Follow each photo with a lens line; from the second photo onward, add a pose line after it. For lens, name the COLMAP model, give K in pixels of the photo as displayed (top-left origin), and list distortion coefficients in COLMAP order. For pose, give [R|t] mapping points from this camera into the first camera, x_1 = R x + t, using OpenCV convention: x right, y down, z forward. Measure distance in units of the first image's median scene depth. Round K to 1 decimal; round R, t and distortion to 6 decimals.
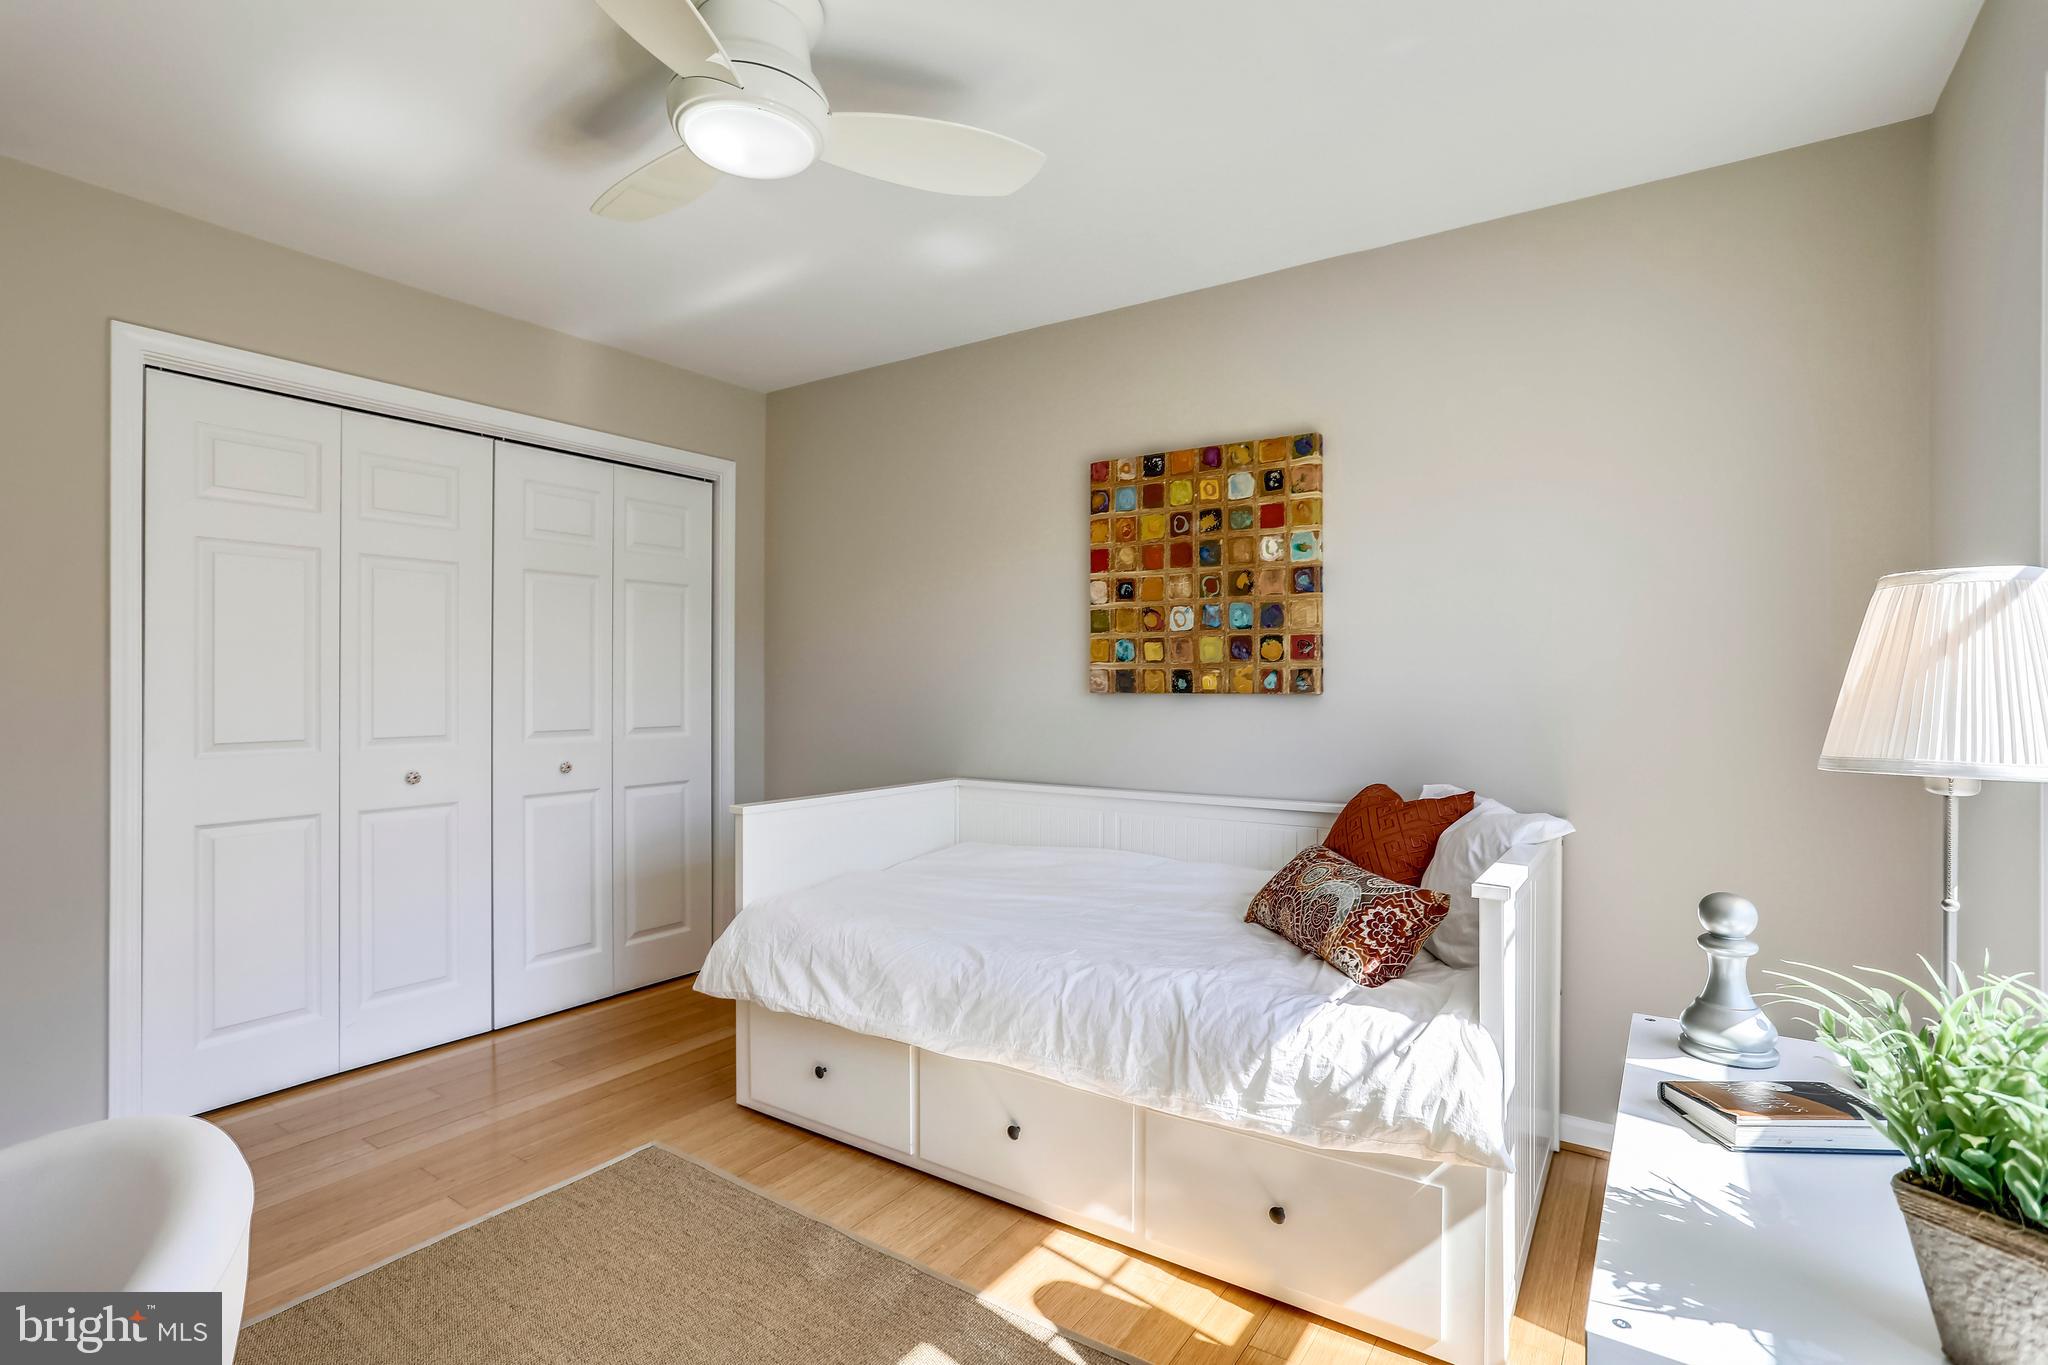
lens RADIAL K [[988.6, 0, 1011.9], [0, 988.6, 682.0], [0, 0, 1]] dist [-0.007961, 0.001081]
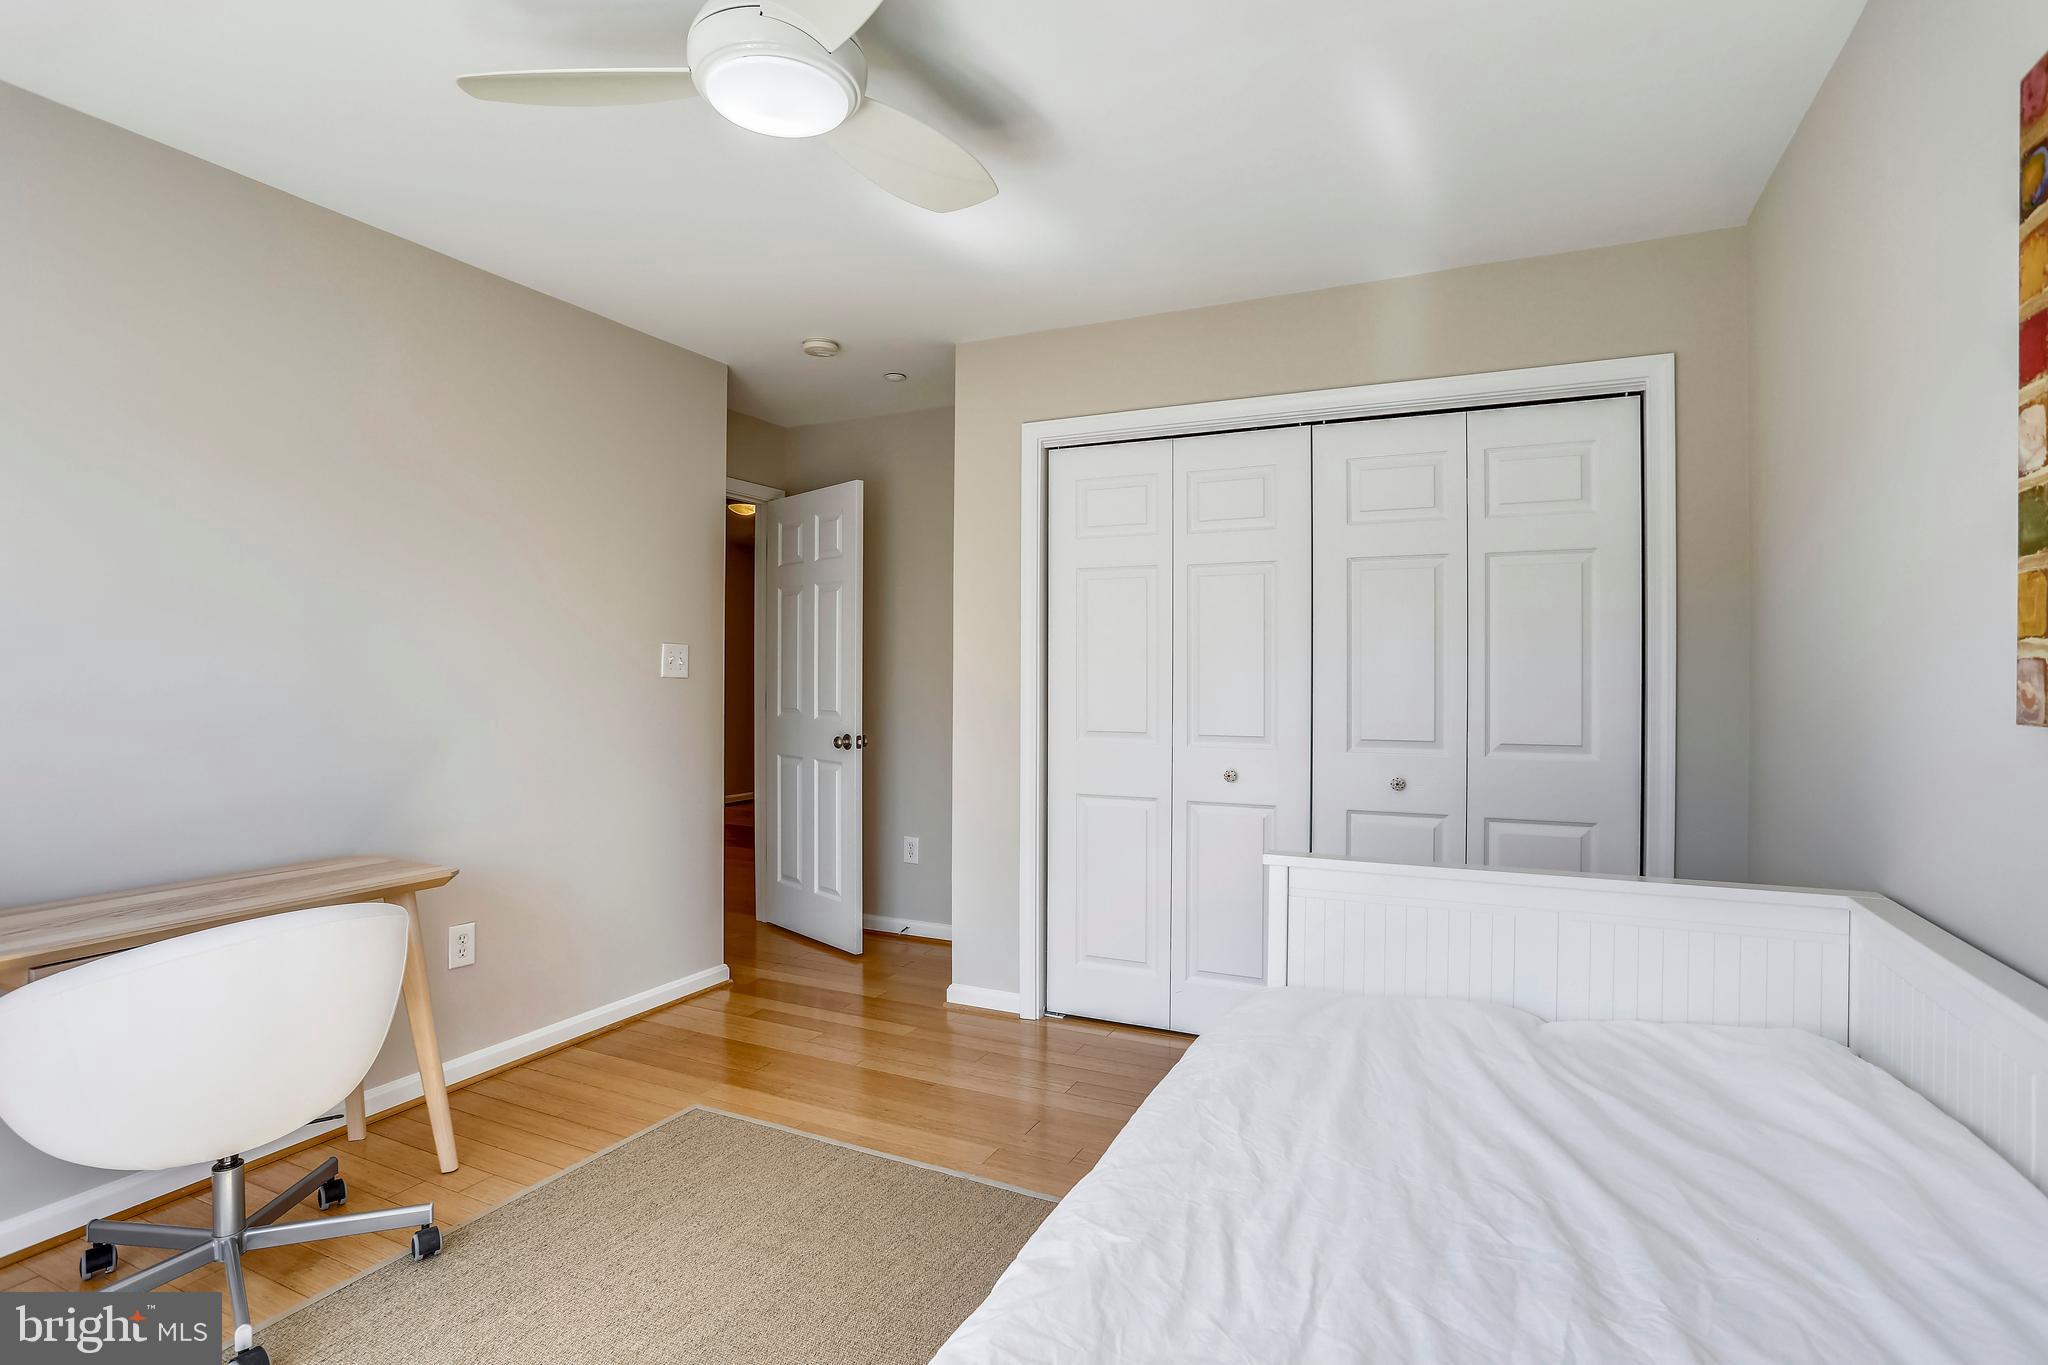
lens RADIAL K [[988.6, 0, 1026.2], [0, 988.6, 681.0], [0, 0, 1]] dist [-0.007961, 0.001081]
pose [[0.188322, 0.001676, -0.982106, 0.334762], [-0.005130, 0.999987, 0.000723, -0.001602], [0.982094, 0.004902, 0.188328, 0.527290]]
